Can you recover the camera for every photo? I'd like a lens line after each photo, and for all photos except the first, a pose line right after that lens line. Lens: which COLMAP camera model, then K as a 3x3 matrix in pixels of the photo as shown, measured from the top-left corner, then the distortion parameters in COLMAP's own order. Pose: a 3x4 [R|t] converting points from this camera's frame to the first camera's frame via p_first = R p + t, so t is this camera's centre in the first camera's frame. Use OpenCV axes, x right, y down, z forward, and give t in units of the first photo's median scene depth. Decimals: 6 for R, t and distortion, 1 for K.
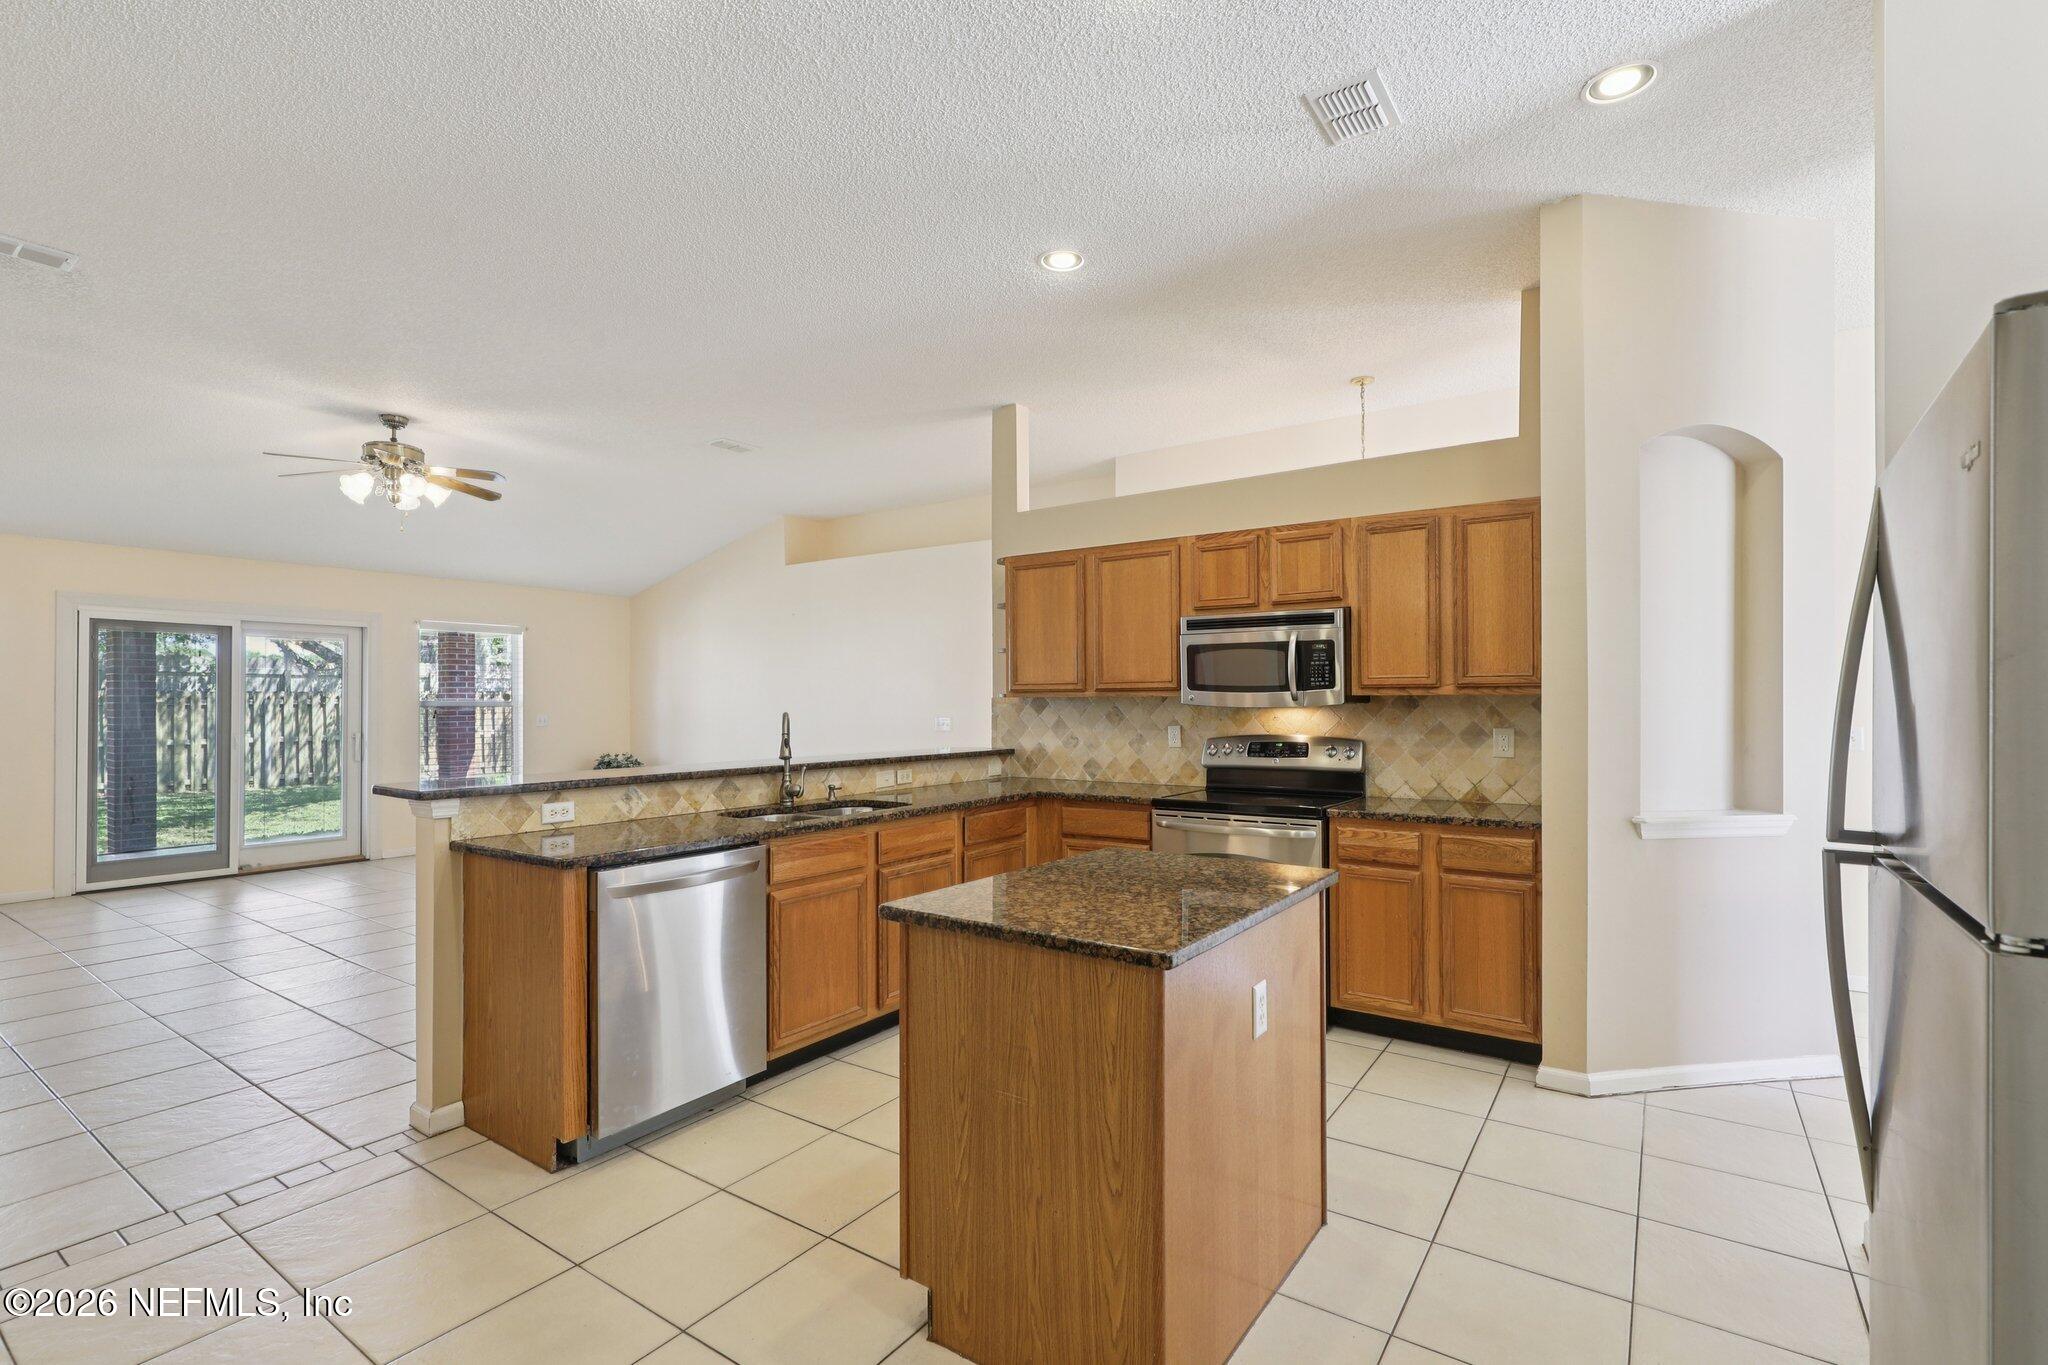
lens RADIAL K [[925.0, 0, 1025.3], [0, 925.0, 700.0], [0, 0, 1]] dist [-0.000926, -0.000217]
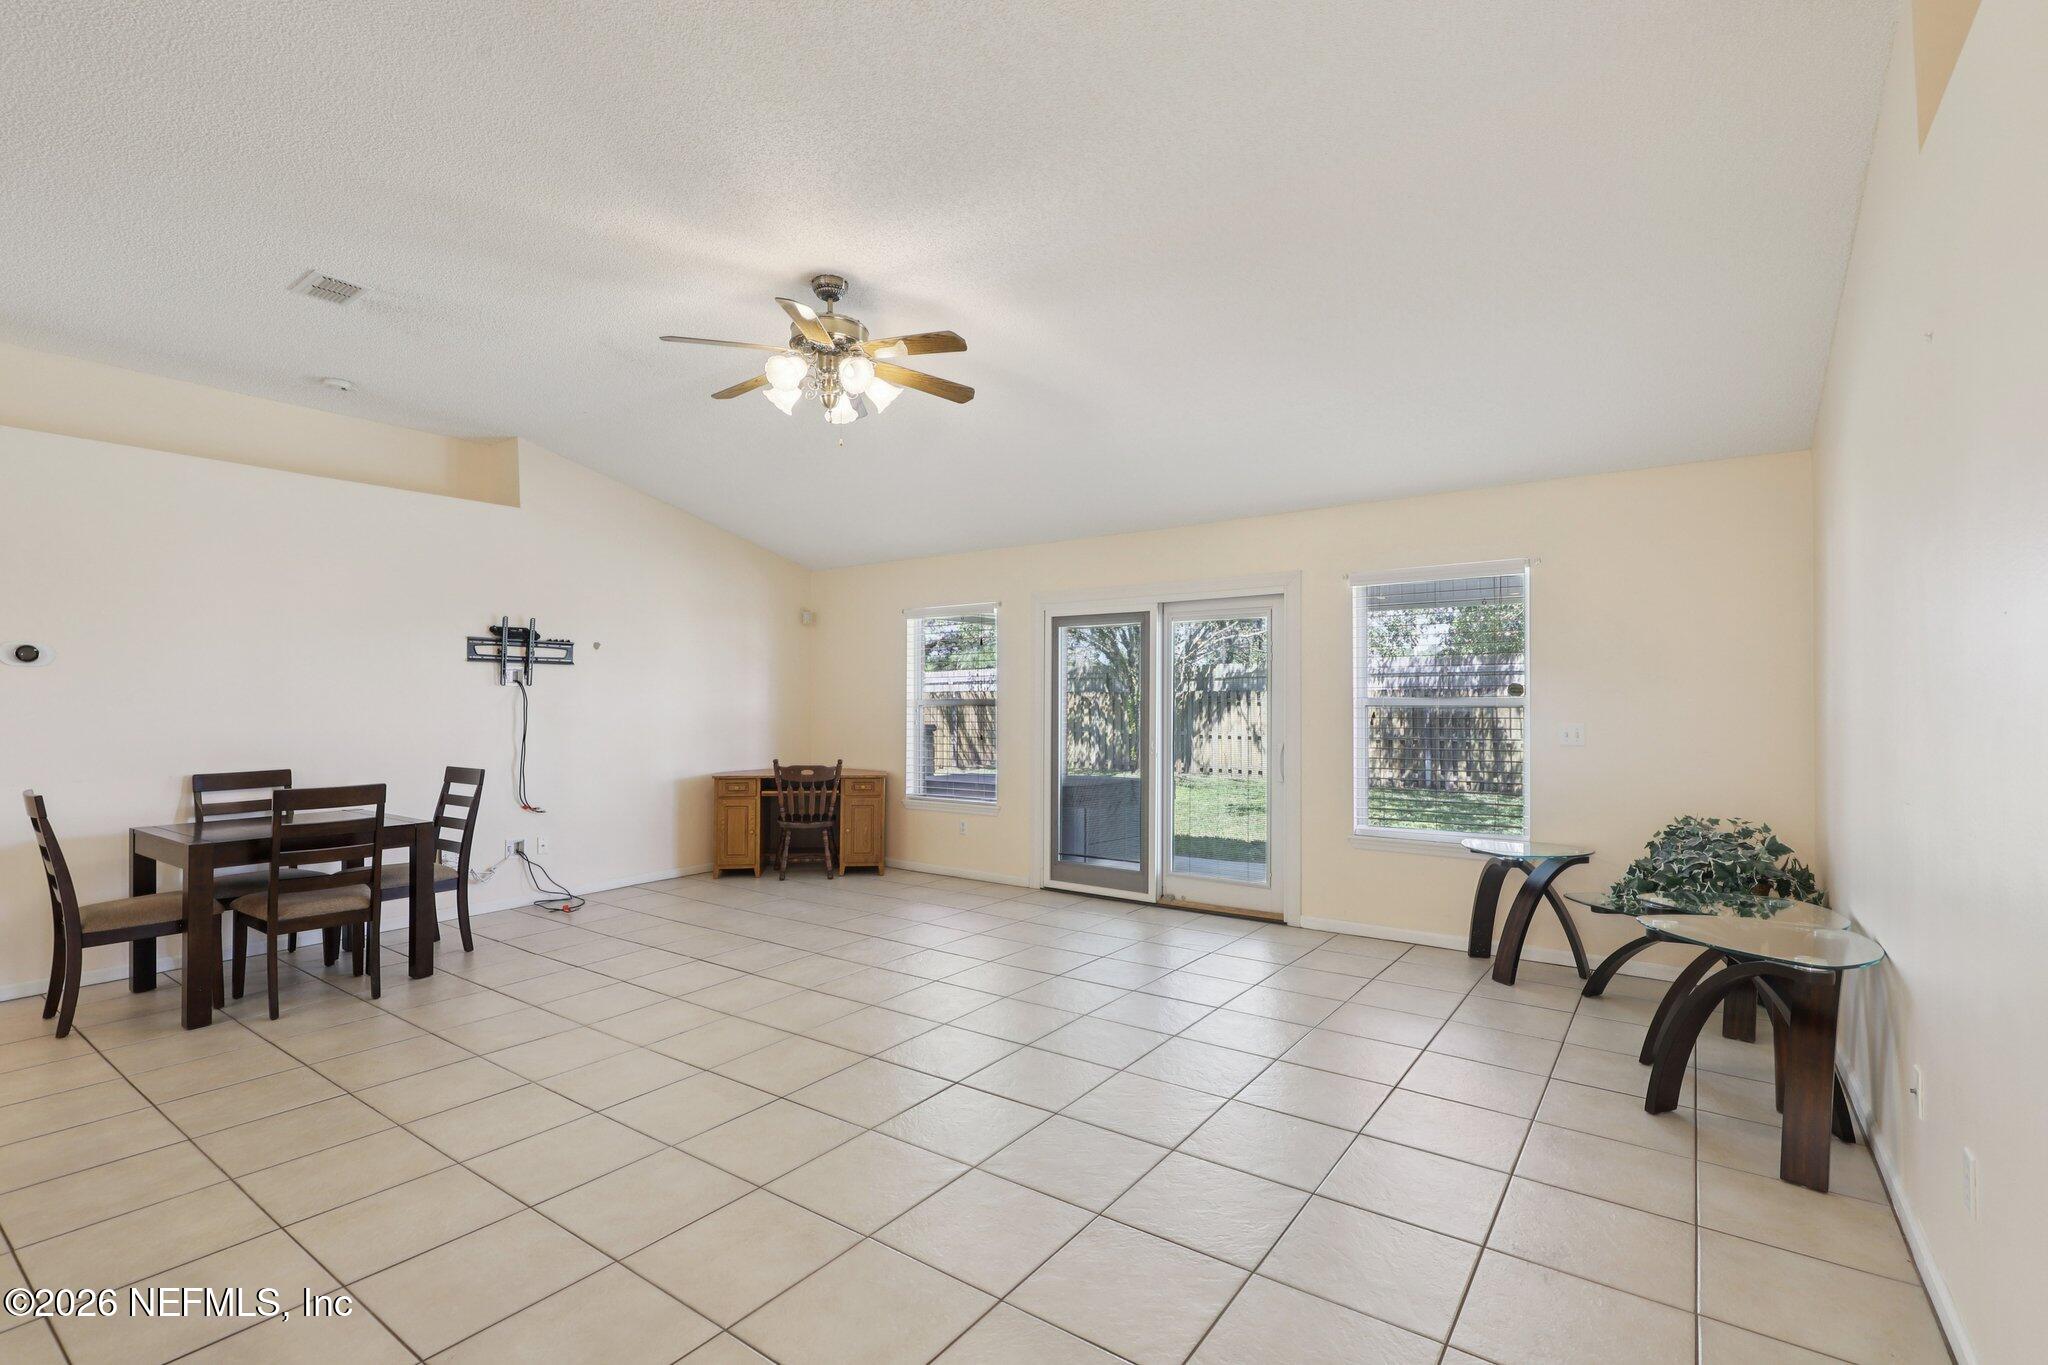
lens RADIAL K [[929.1, 0, 1021.8], [0, 929.1, 689.9], [0, 0, 1]] dist [-0.001060, -0.000169]
pose [[-0.021007, -0.013225, -0.999692, -0.019773], [0.001293, 0.999911, -0.013255, -0.000630], [0.999778, -0.001571, -0.020989, 1.541367]]
